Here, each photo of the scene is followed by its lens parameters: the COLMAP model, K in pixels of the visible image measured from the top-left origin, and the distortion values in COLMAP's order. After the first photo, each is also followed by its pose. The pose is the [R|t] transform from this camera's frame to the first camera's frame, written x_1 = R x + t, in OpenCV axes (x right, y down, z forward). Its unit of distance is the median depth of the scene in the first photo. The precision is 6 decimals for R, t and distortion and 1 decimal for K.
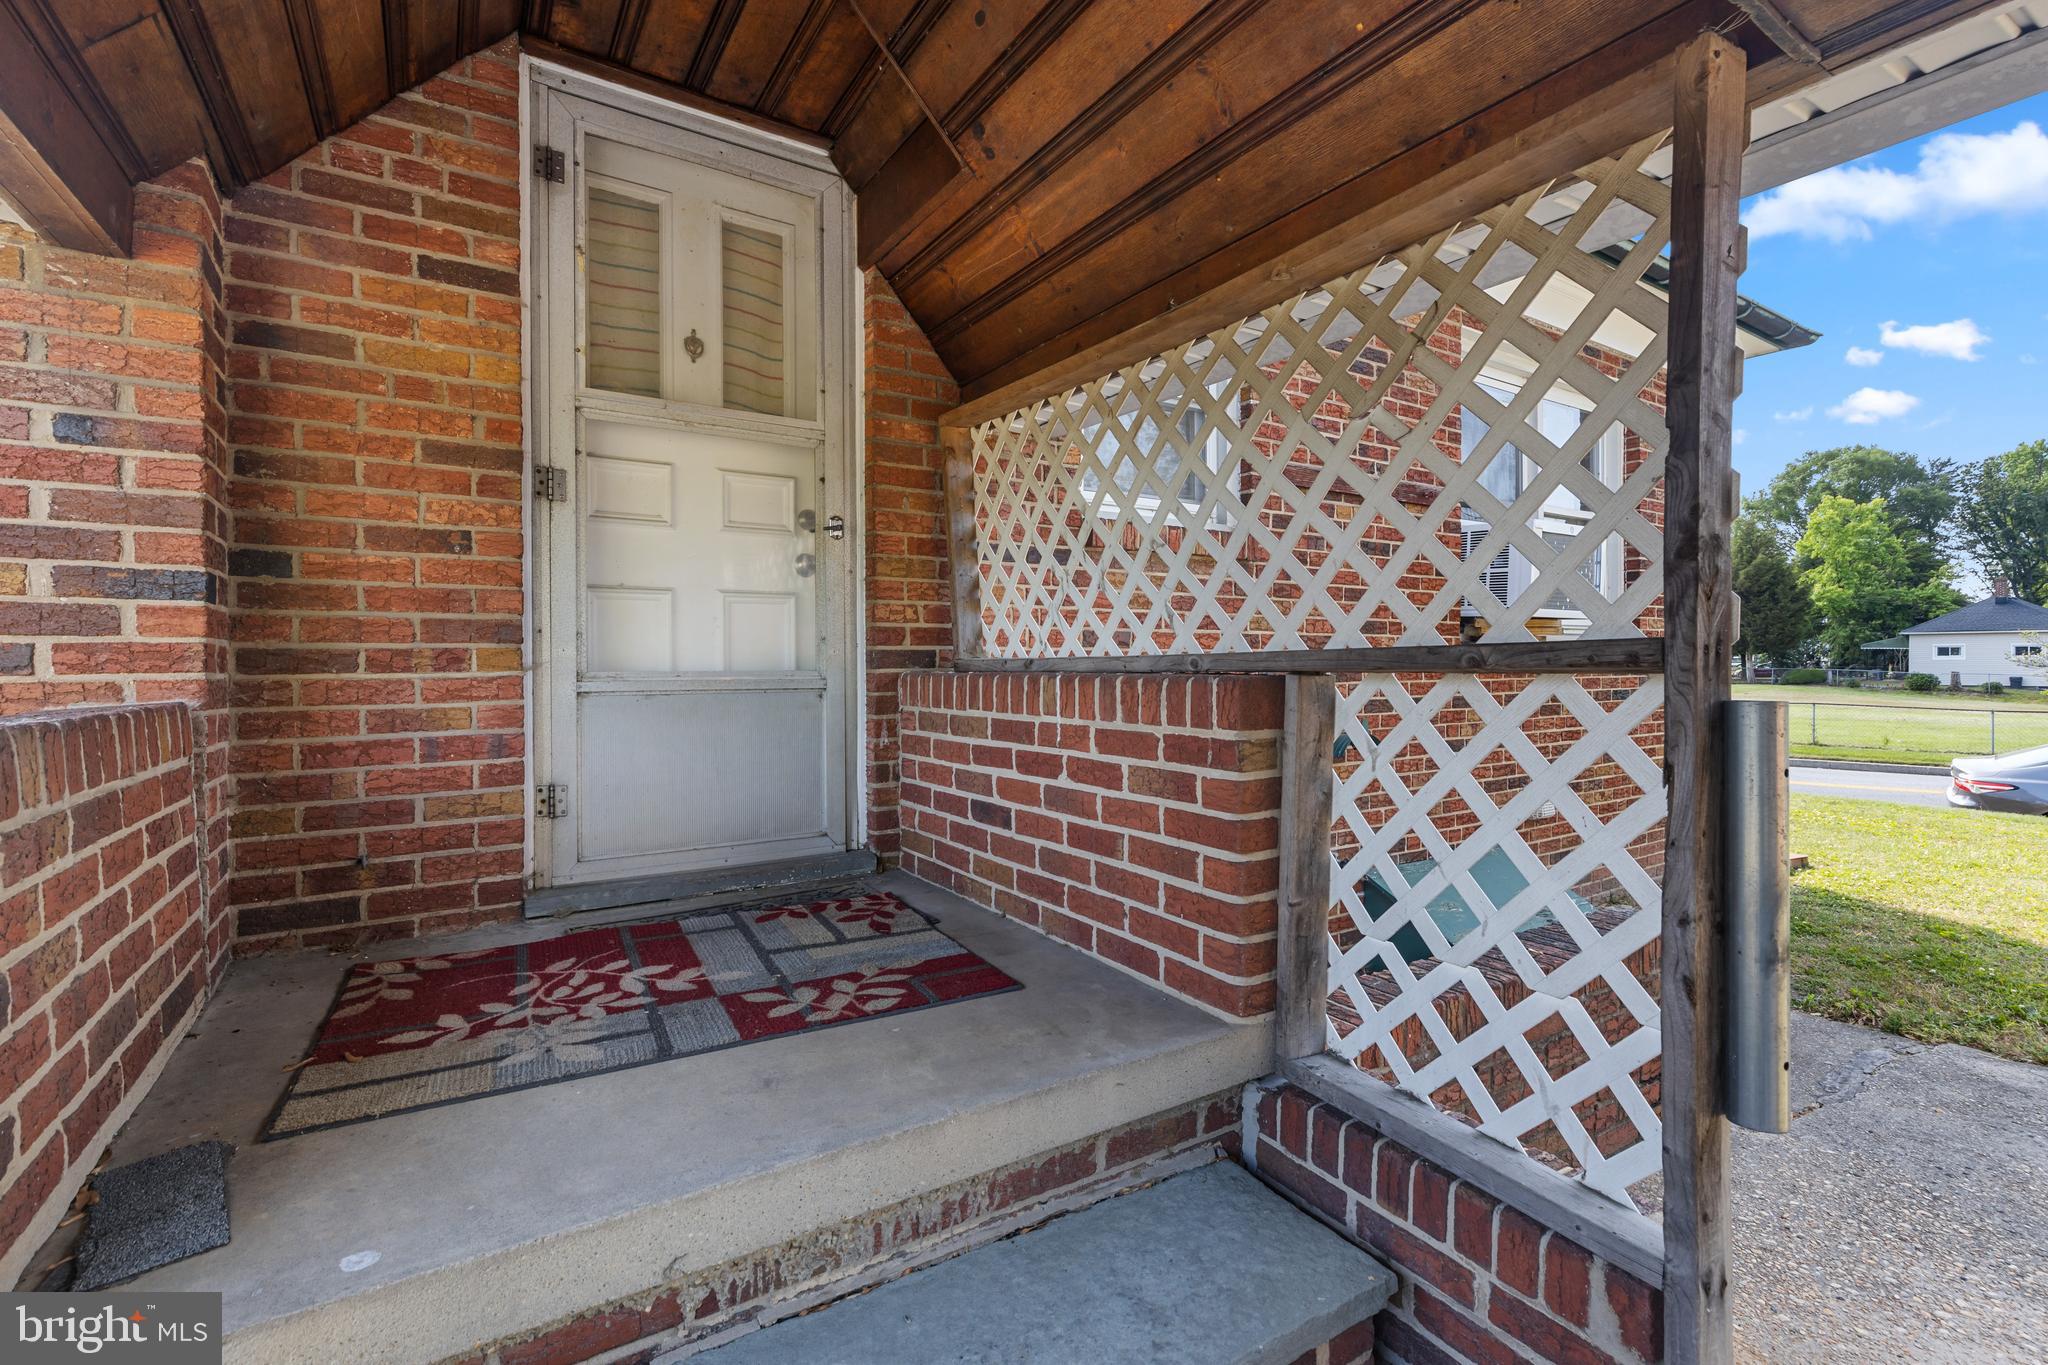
lens RADIAL K [[927.1, 0, 1029.5], [0, 927.1, 664.6], [0, 0, 1]] dist [0.005311, 0.001226]
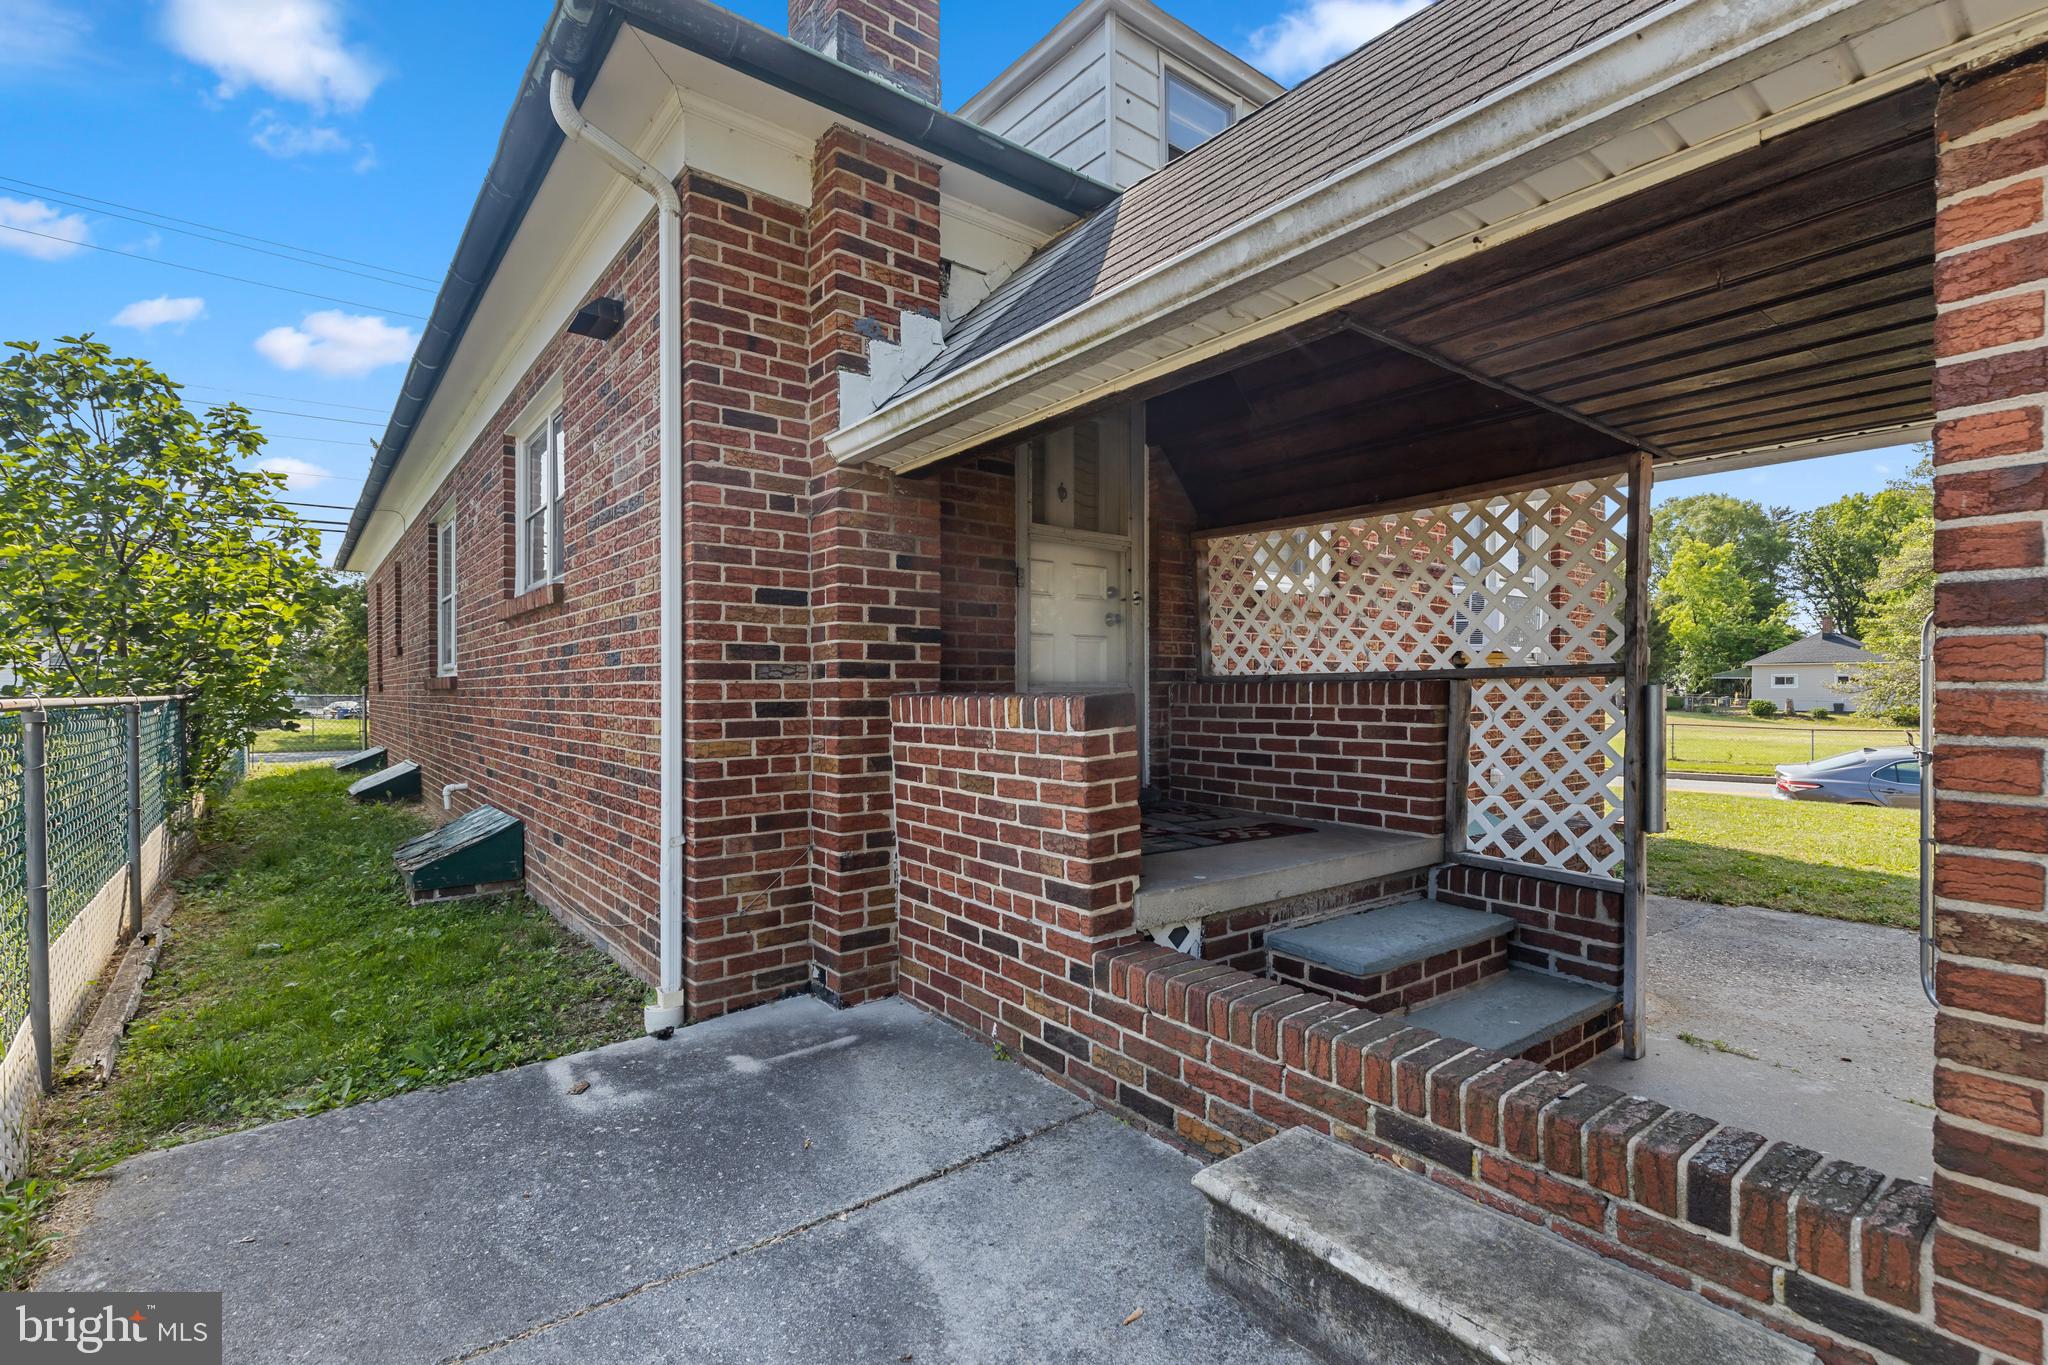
lens RADIAL K [[927.1, 0, 1020.0], [0, 927.1, 698.4], [0, 0, 1]] dist [0.005311, 0.001226]
pose [[0.996176, 0.000418, 0.087367, -0.732670], [-0.000953, 0.999981, 0.006083, 0.033254], [-0.087363, -0.006143, 0.996158, -0.866754]]
